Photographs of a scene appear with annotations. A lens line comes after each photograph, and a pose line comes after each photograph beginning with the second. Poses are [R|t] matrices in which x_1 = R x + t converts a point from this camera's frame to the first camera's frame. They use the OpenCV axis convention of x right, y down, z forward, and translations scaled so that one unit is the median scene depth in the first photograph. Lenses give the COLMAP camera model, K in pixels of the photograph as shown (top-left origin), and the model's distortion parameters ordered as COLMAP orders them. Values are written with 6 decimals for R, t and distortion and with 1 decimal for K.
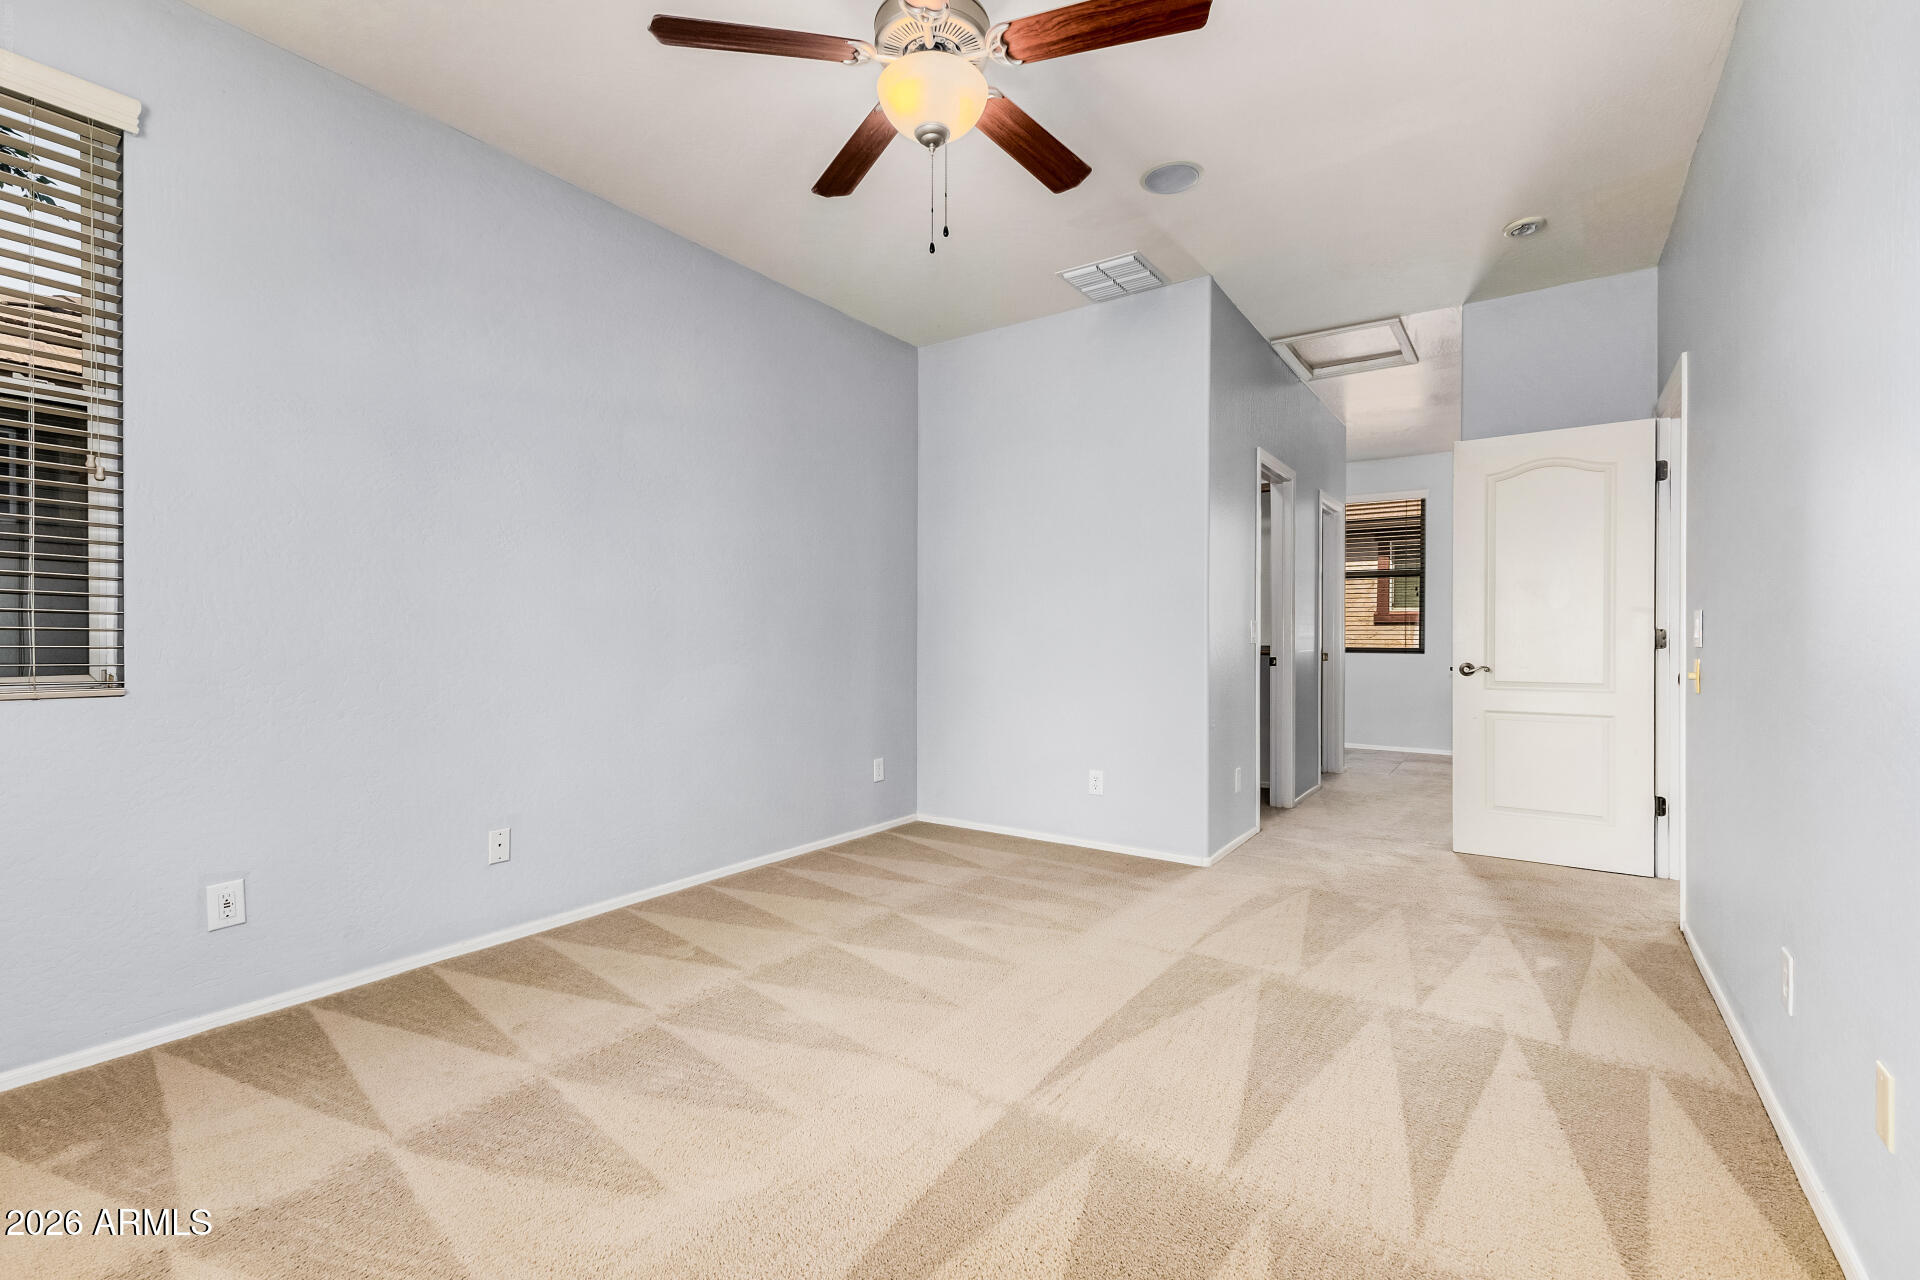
lens RADIAL K [[829.5, 0, 955.3], [0, 829.5, 641.1], [0, 0, 1]] dist [0.014762, -0.001084]
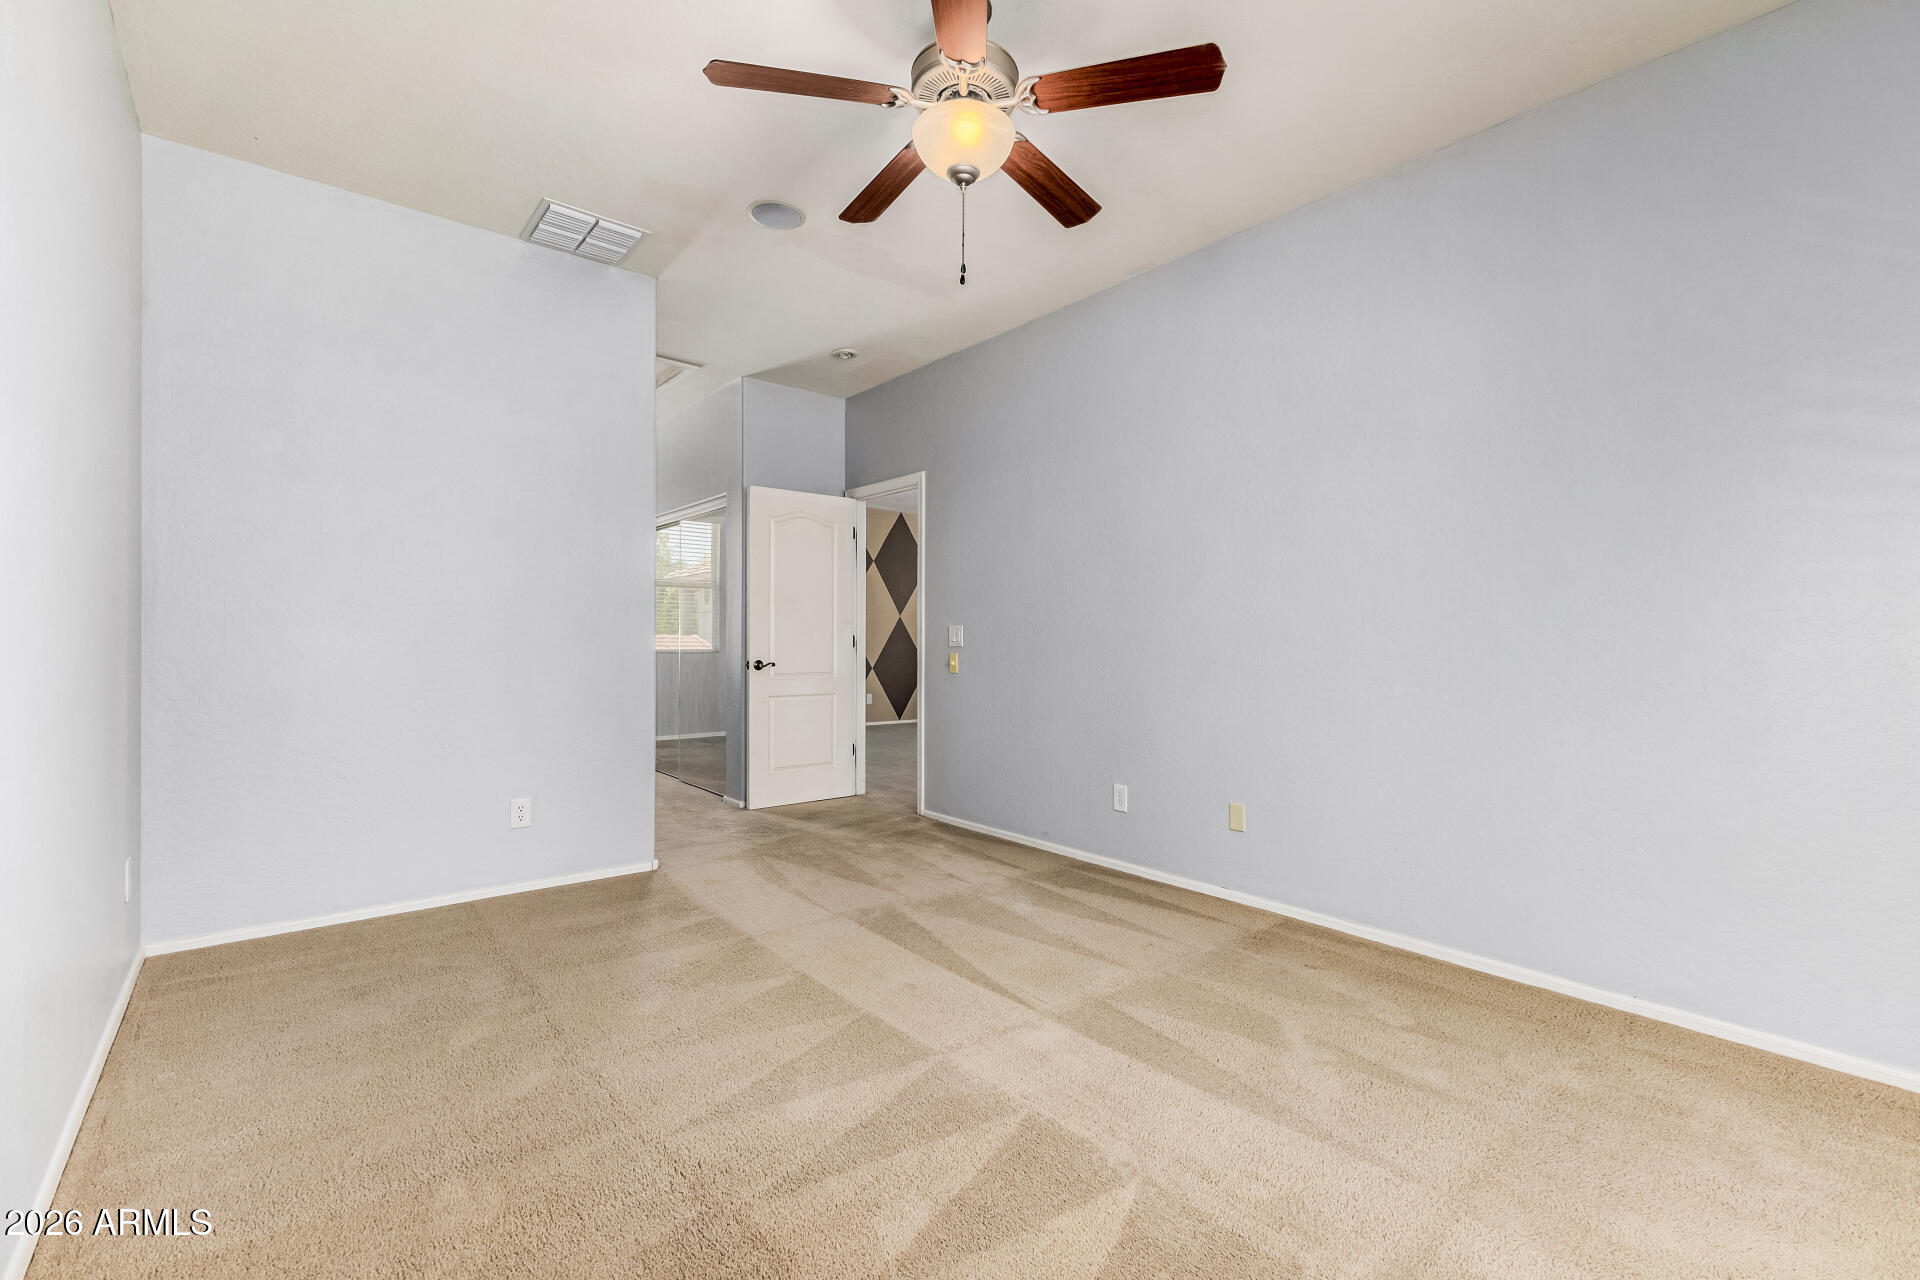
lens RADIAL K [[829.5, 0, 954.8], [0, 829.5, 643.5], [0, 0, 1]] dist [0.014762, -0.001084]
pose [[0.260410, 0.000871, 0.965498, -0.715110], [-0.002640, 0.999996, -0.000191, 0.000900], [-0.965494, -0.002499, 0.260412, 0.500936]]
